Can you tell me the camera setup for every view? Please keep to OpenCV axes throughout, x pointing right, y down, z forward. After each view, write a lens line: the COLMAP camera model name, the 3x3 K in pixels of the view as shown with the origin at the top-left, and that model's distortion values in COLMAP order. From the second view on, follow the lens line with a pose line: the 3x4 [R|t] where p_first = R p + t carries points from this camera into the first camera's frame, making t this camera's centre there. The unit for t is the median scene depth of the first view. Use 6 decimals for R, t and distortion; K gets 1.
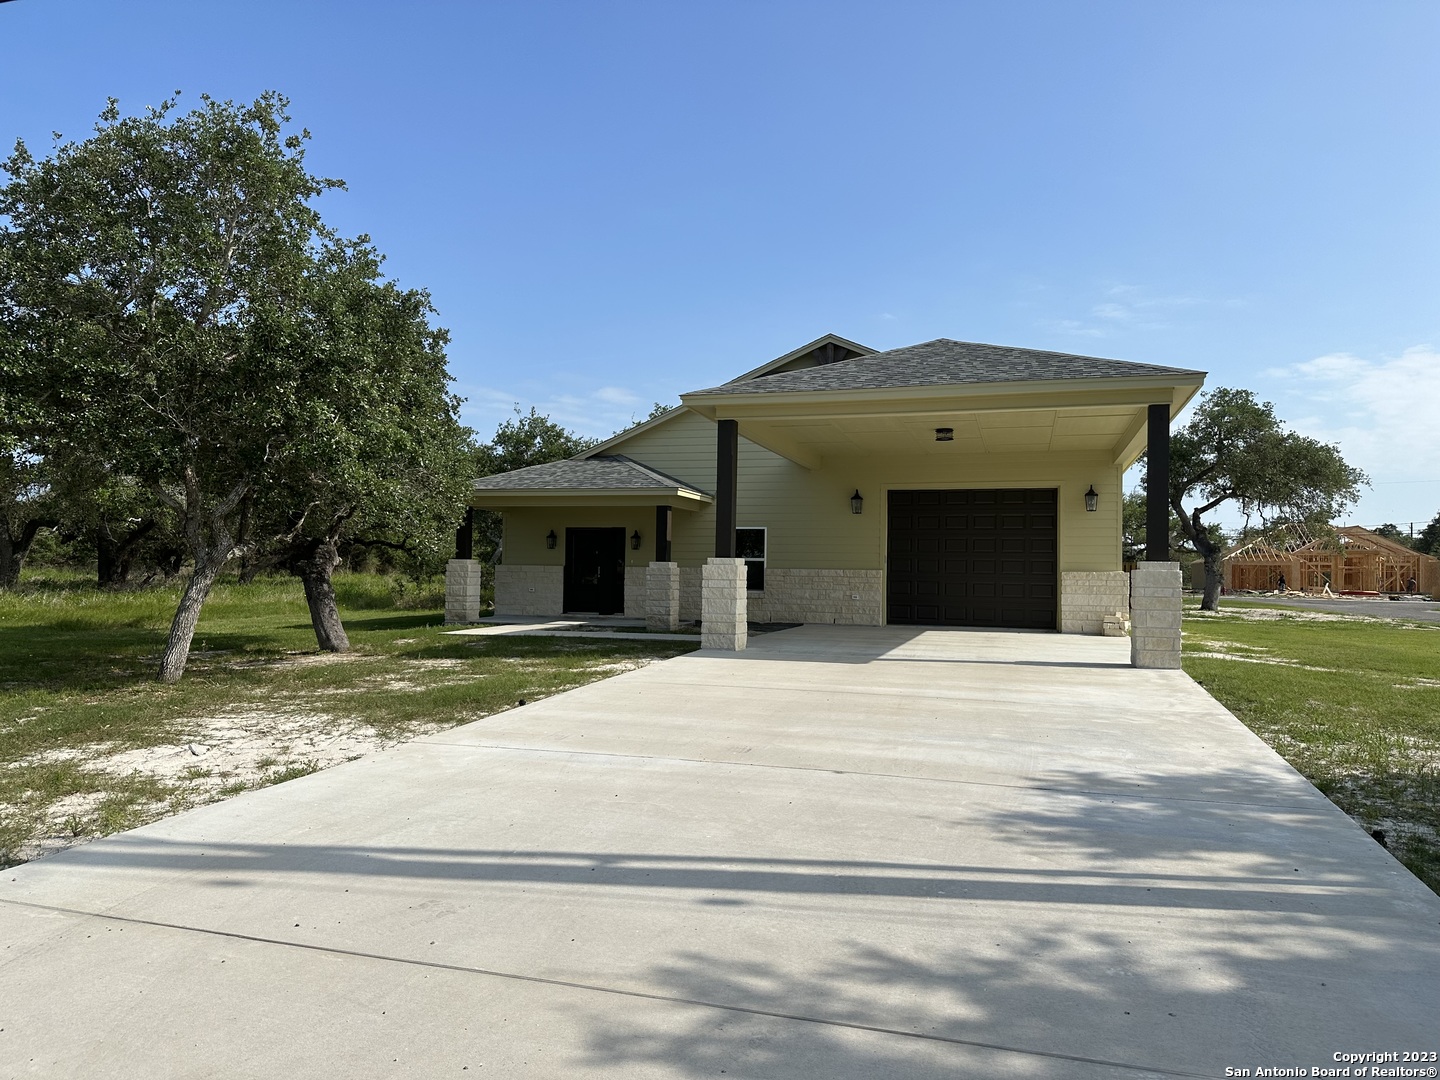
lens RADIAL K [[989.3, 0, 720.0], [0, 989.3, 540.0], [0, 0, 1]] dist [0.054355, -0.065377]
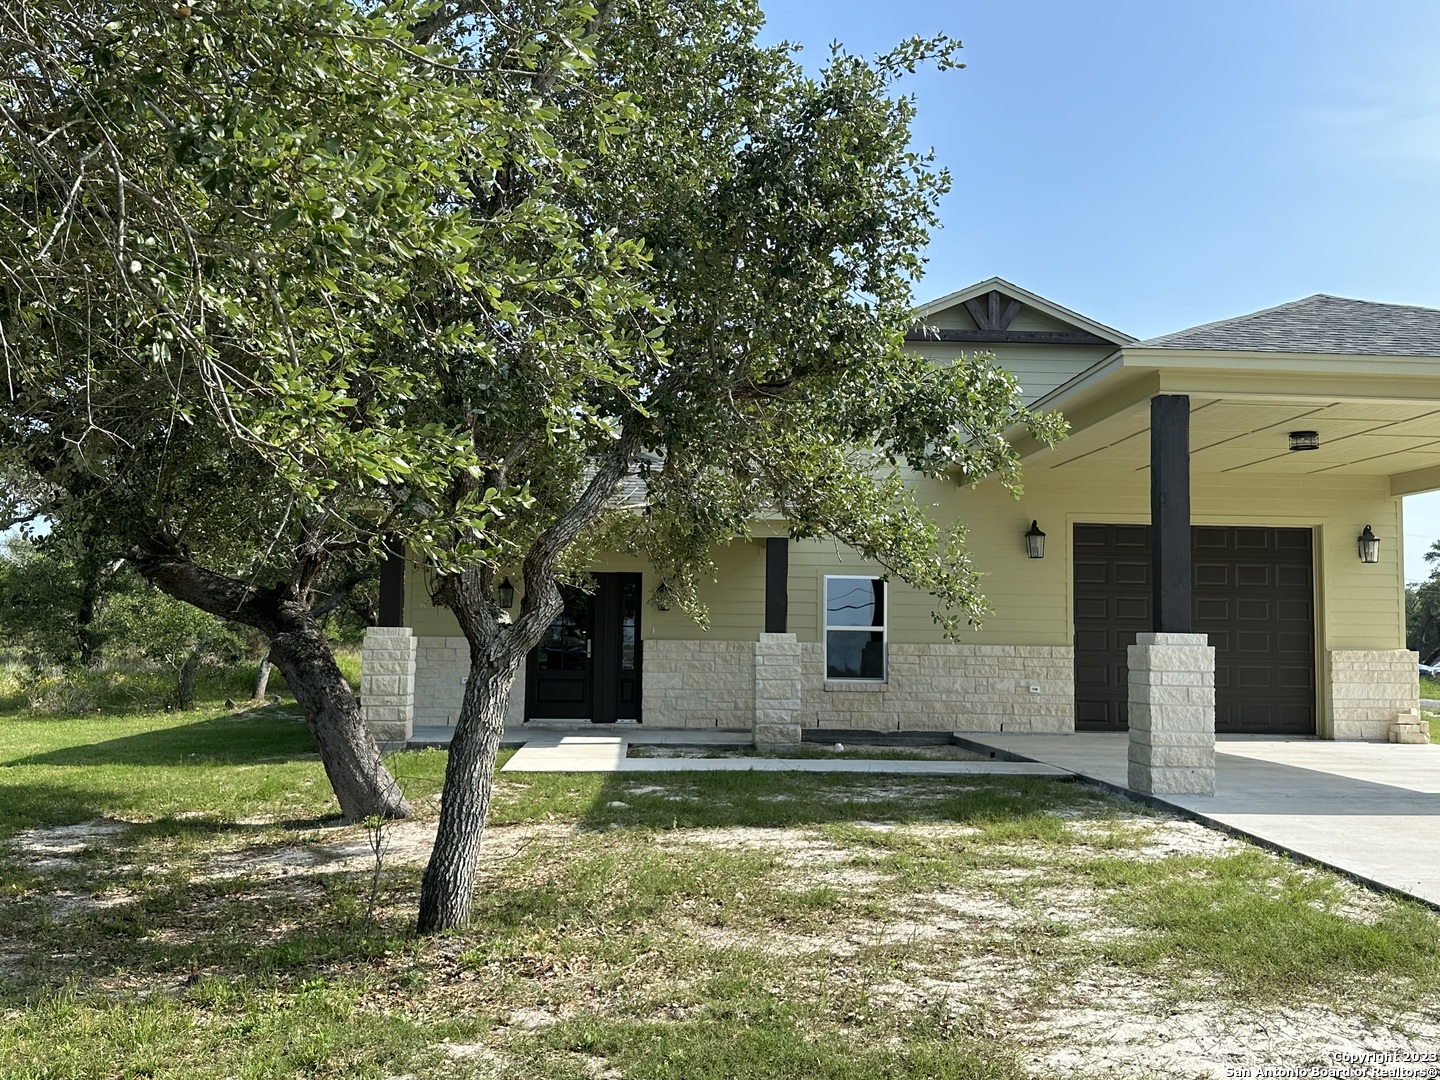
lens RADIAL K [[1396.7, 0, 720.0], [0, 1396.7, 540.0], [0, 0, 1]] dist [0.076980, -0.002400]
pose [[0.937225, 0.024914, 0.347833, -0.478418], [-0.011739, 0.999133, -0.039936, 0.000137], [-0.348527, 0.033346, 0.936706, 0.280802]]
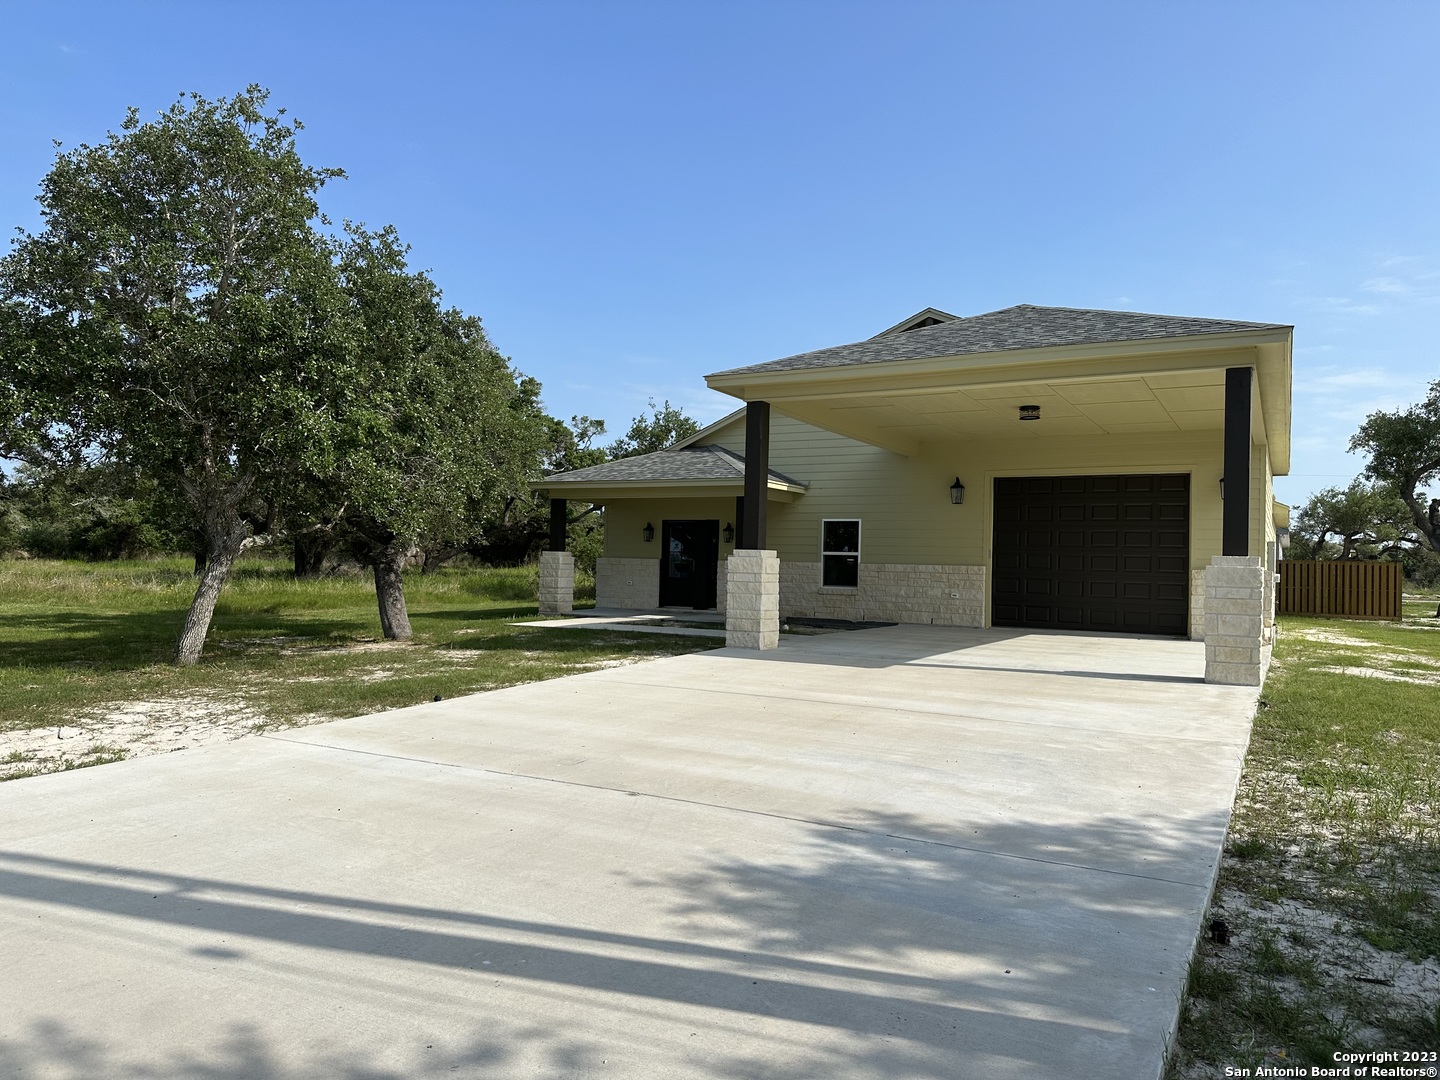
lens RADIAL K [[989.3, 0, 720.0], [0, 989.3, 540.0], [0, 0, 1]] dist [0.054355, -0.065377]
pose [[0.977353, 0.003407, -0.211586, 0.152972], [-0.002760, 0.999991, 0.003350, 0.005228], [0.211595, -0.002690, 0.977354, 0.074443]]
